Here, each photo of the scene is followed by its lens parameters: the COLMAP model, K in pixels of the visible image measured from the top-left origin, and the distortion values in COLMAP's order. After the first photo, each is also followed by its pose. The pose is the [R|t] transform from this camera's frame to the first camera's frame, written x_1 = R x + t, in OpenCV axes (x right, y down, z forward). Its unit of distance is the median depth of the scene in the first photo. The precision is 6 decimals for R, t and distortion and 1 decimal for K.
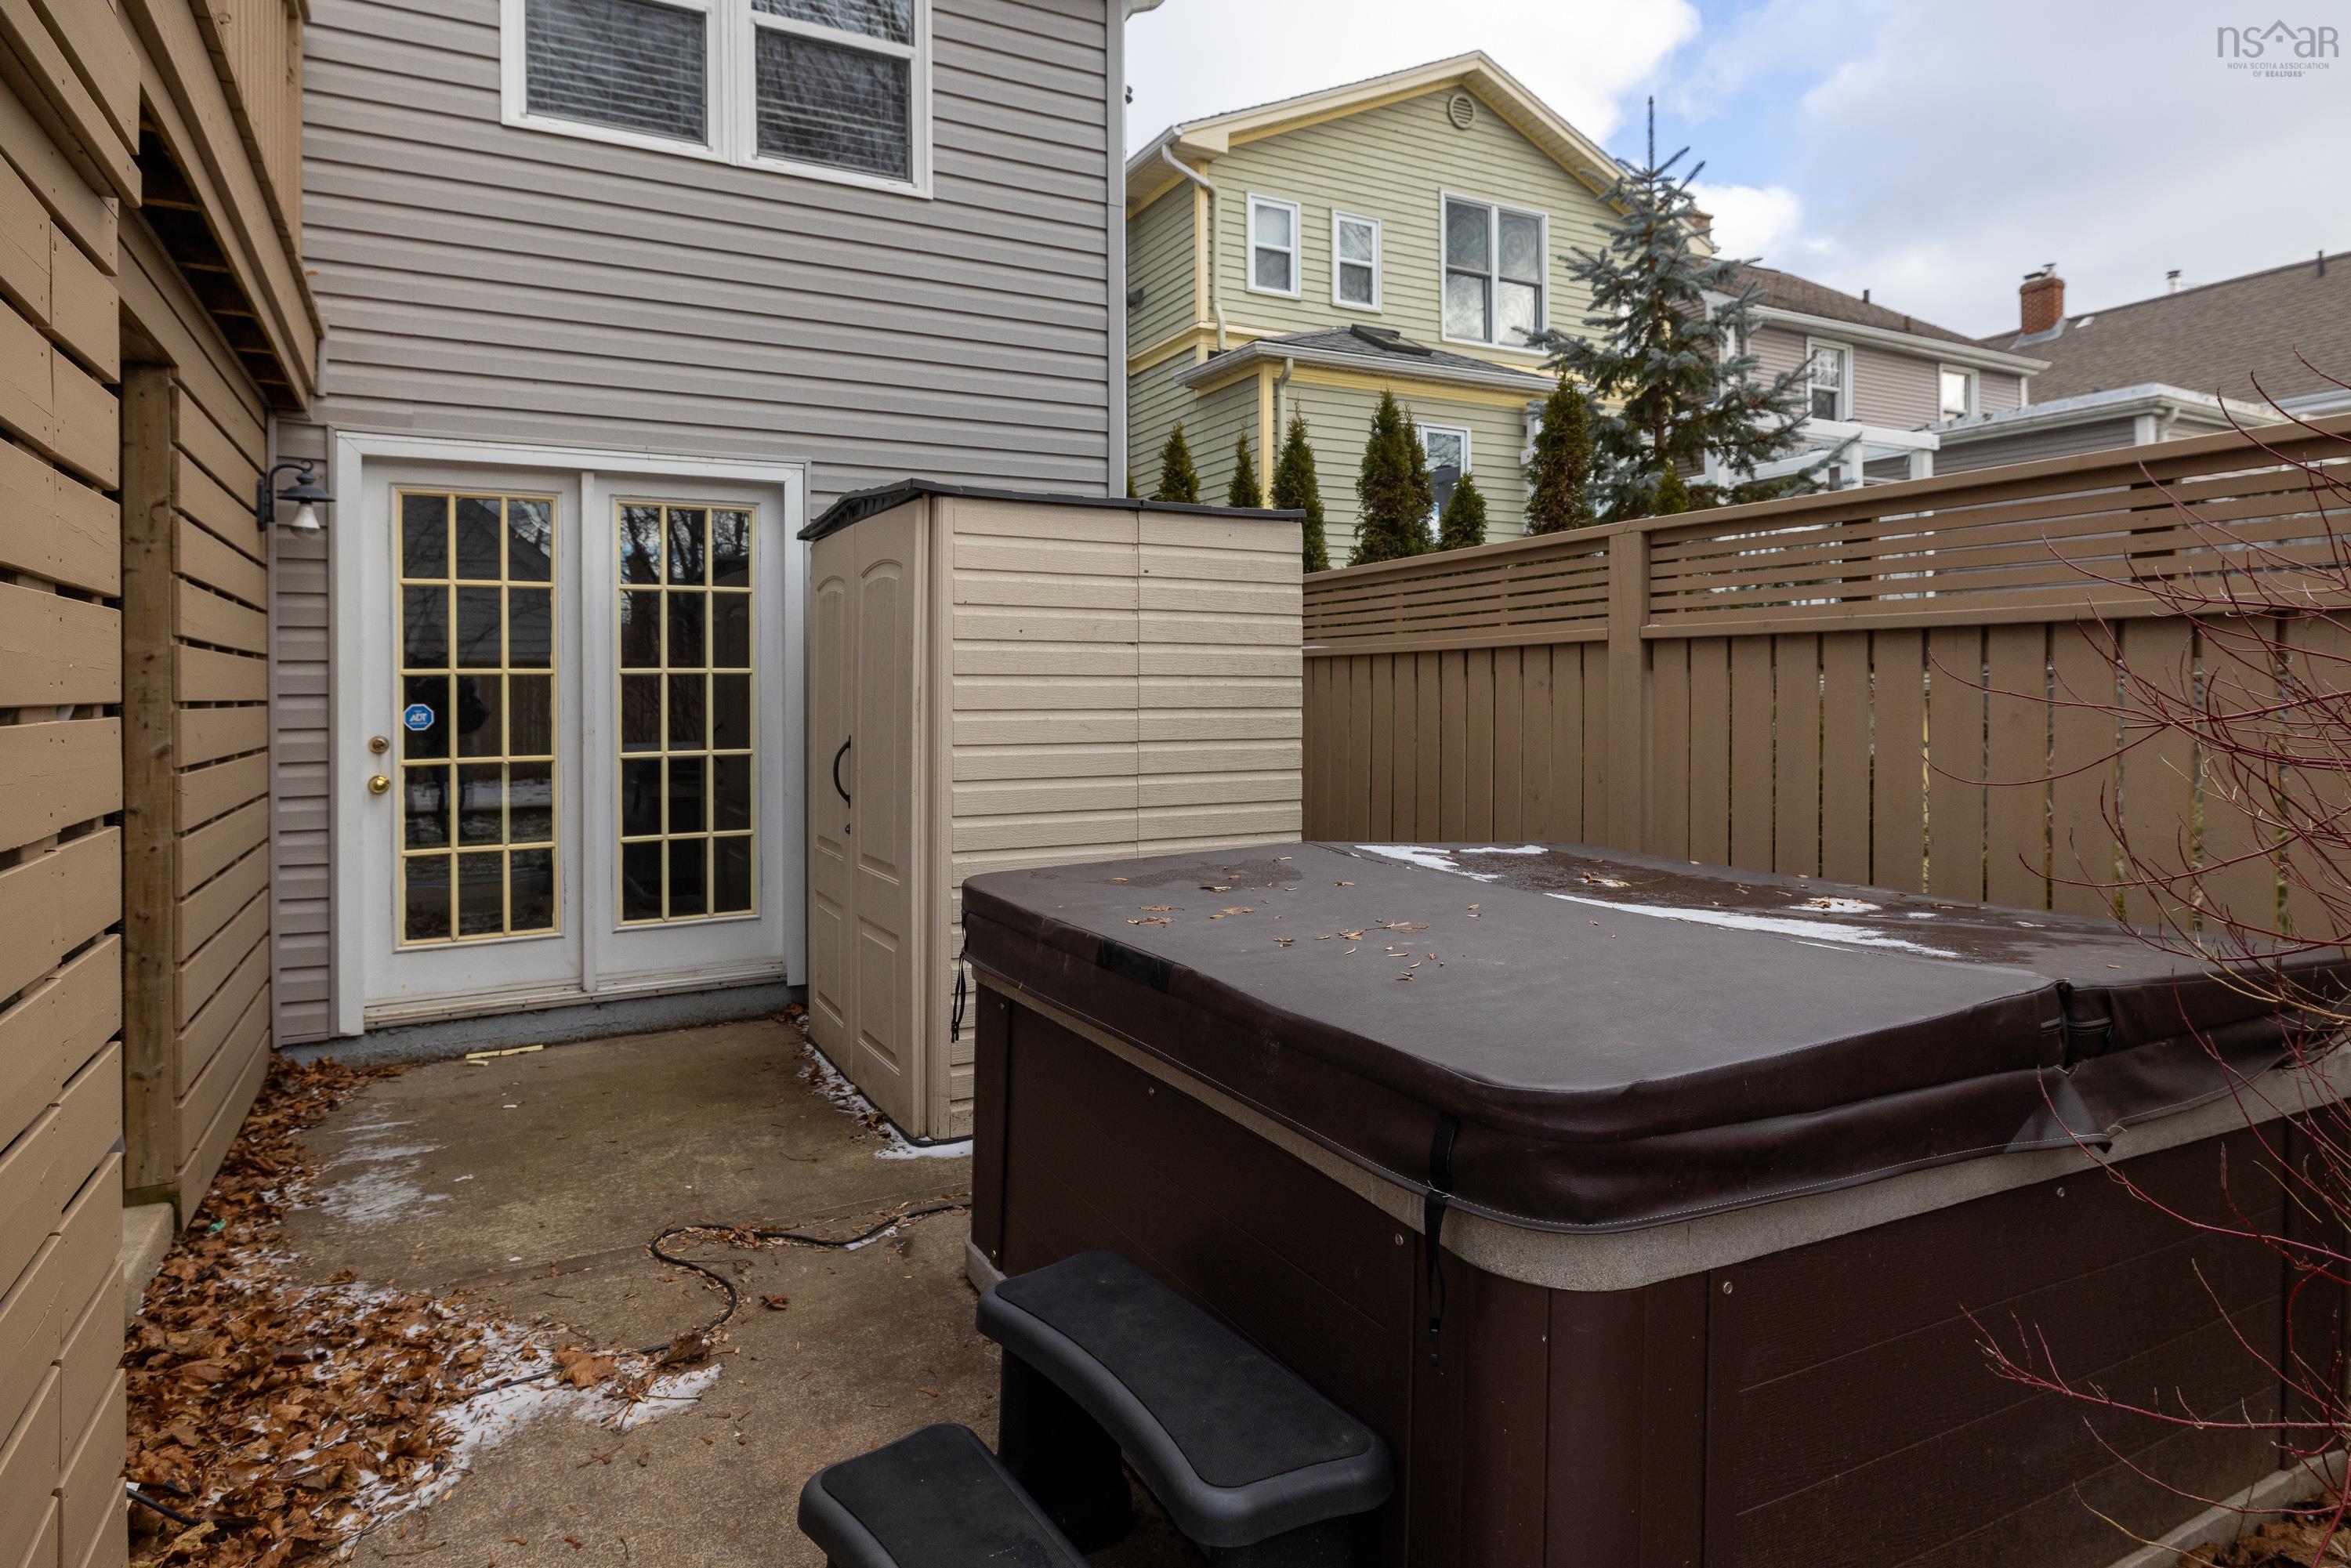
lens RADIAL K [[1265.4, 0, 1169.9], [0, 1265.4, 684.4], [0, 0, 1]] dist [0.000898, -0.000372]
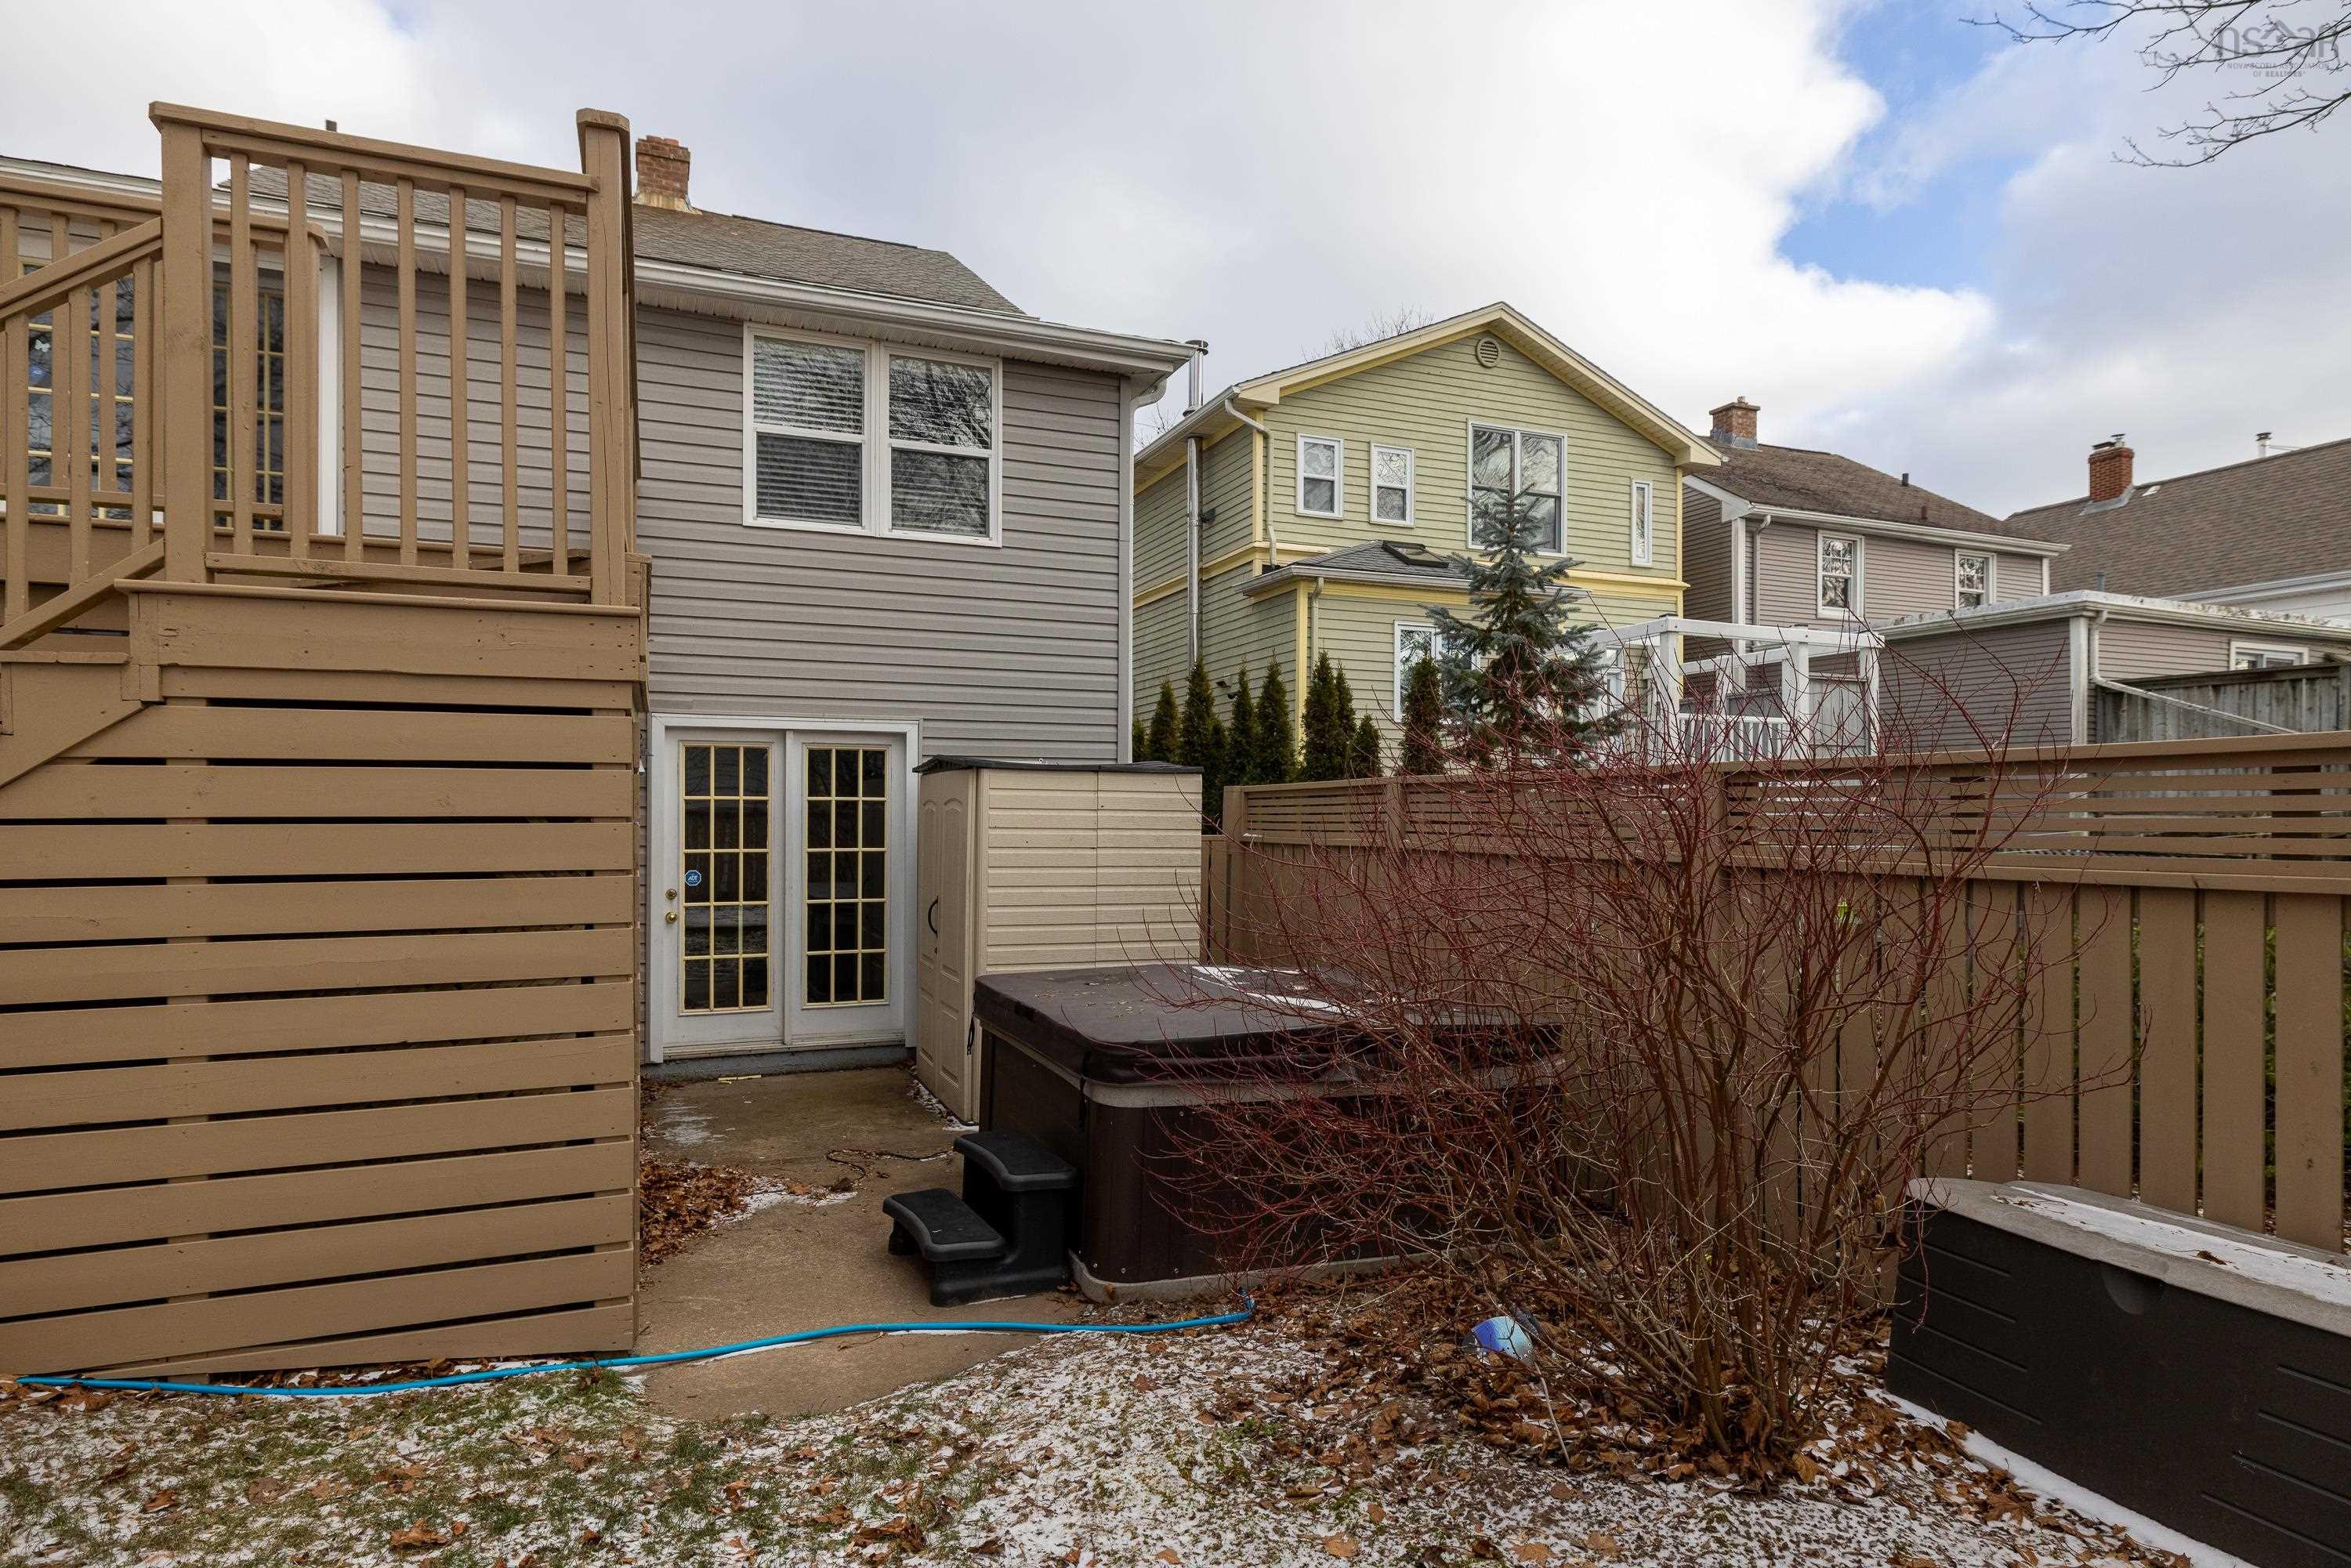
lens RADIAL K [[1265.4, 0, 1176.1], [0, 1265.4, 825.8], [0, 0, 1]] dist [0.000898, -0.000372]
pose [[0.993818, 0.014262, -0.110105, 0.219396], [-0.012897, 0.999831, 0.013097, -0.069998], [0.110273, -0.011596, 0.993834, -0.573126]]
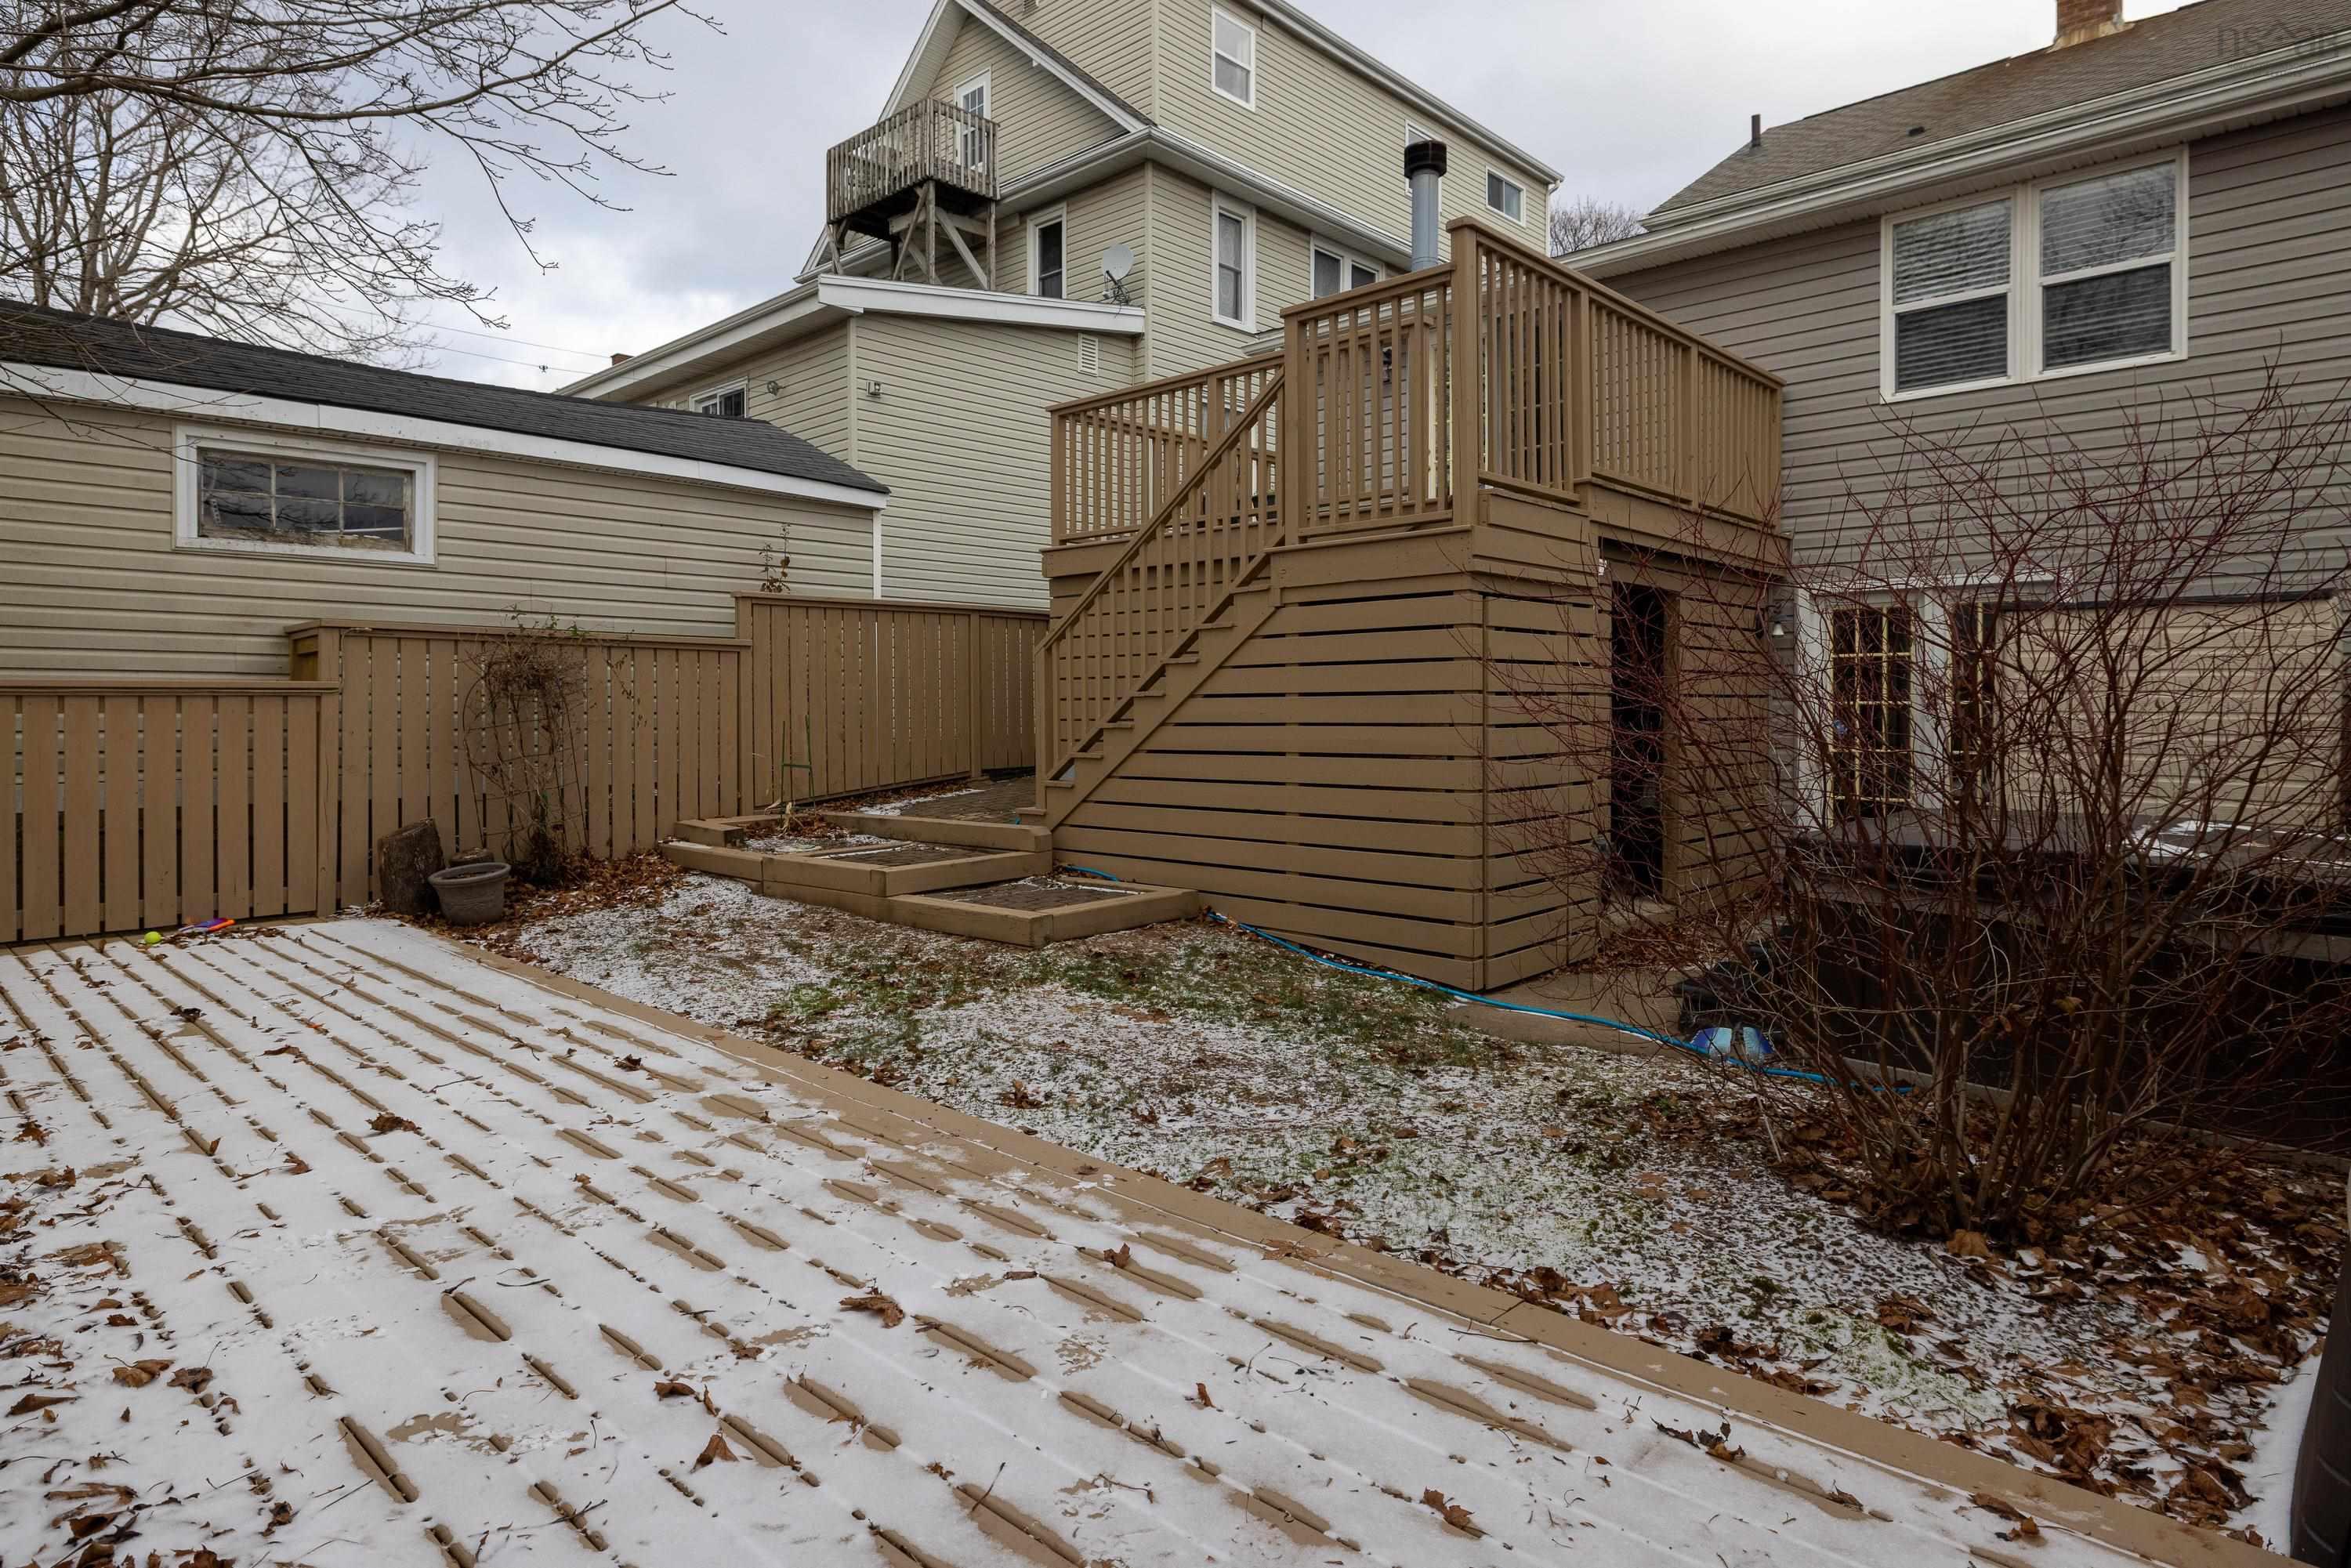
lens RADIAL K [[1265.4, 0, 1184.3], [0, 1265.4, 703.2], [0, 0, 1]] dist [0.000898, -0.000372]
pose [[0.318850, 0.012068, -0.947728, 0.835477], [0.002156, 0.999907, 0.013458, -0.035909], [0.947803, -0.006335, 0.318795, -0.505123]]
